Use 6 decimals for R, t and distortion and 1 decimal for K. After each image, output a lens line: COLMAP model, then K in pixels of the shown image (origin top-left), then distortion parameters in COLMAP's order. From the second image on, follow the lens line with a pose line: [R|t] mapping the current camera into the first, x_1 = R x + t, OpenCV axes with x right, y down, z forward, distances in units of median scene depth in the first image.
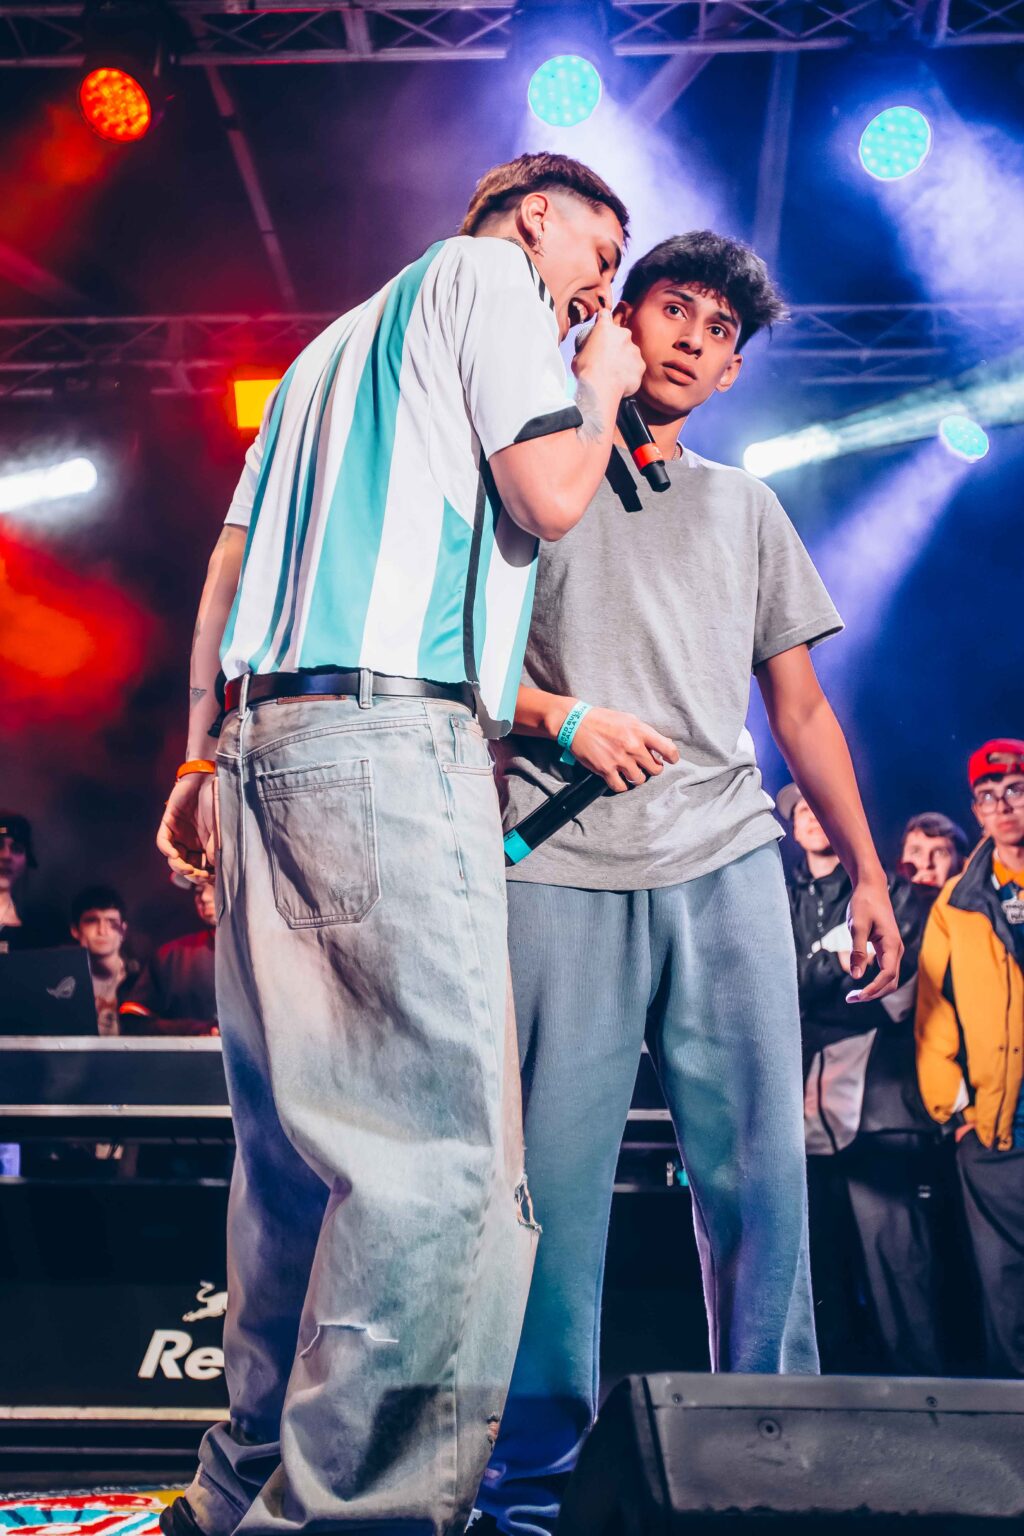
lens RADIAL K [[1608.6, 0, 516.5], [0, 1608.6, 714.4], [0, 0, 1]] dist [-0.006944, 0.137509]
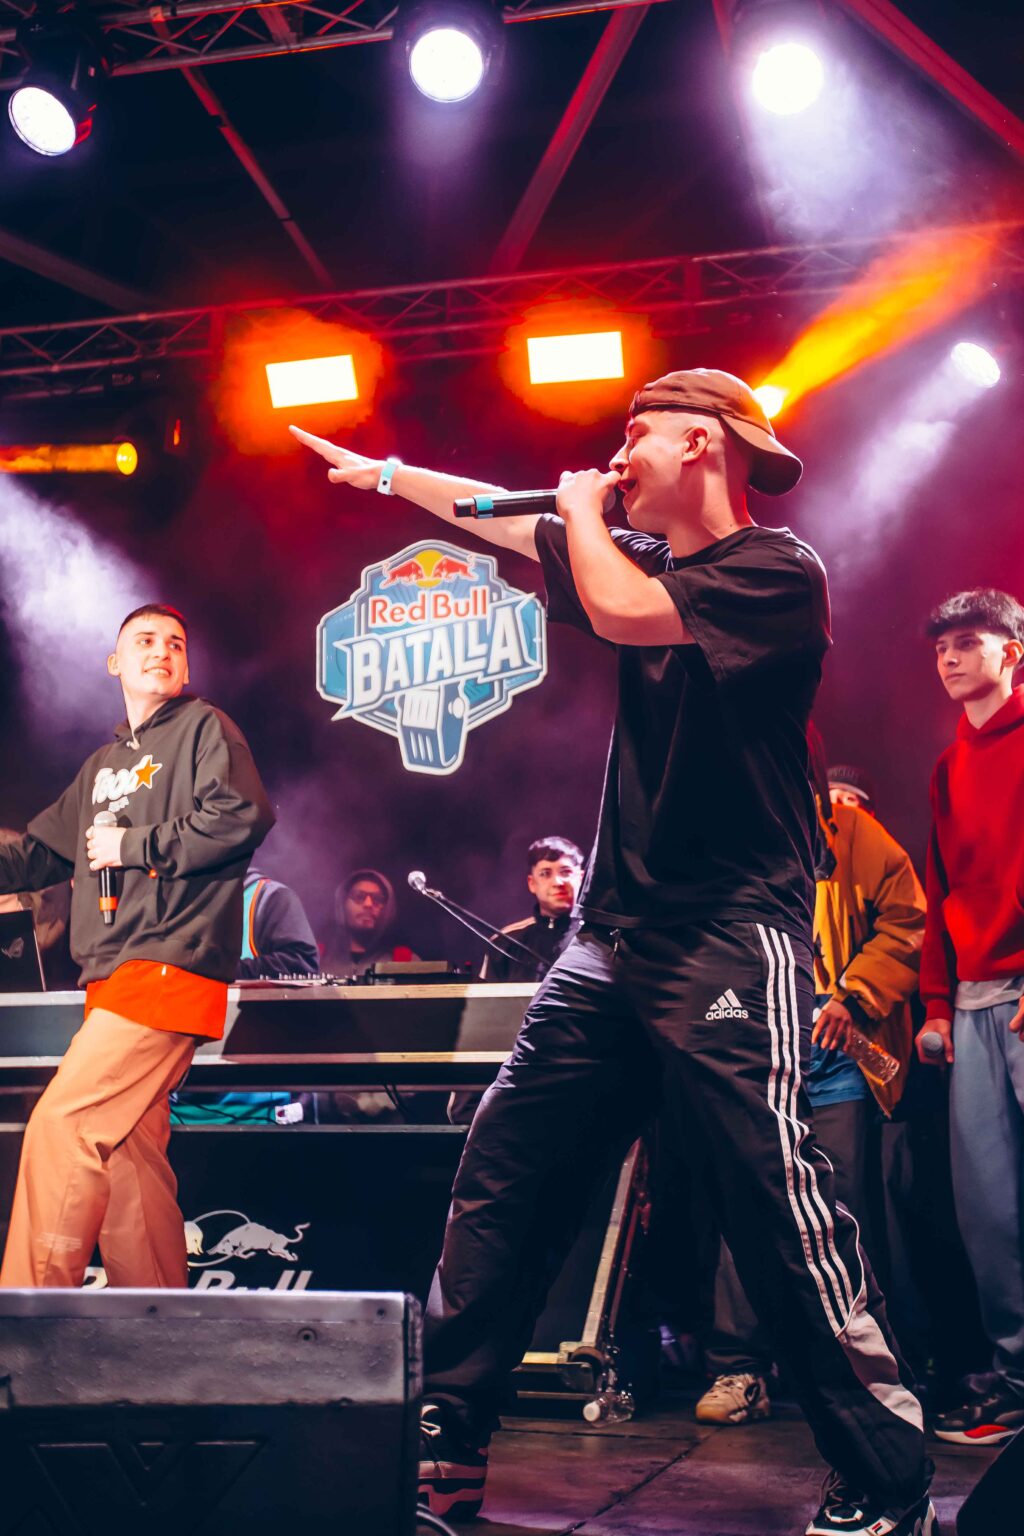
lens RADIAL K [[1607.5, 0, 573.4], [0, 1607.5, 674.7], [0, 0, 1]] dist [-0.007294, 0.218081]
pose [[0.986905, -0.049462, -0.153535, 0.169601], [0.050388, 0.998727, 0.002148, 0.002108], [0.153233, -0.009856, 0.988141, -0.005135]]
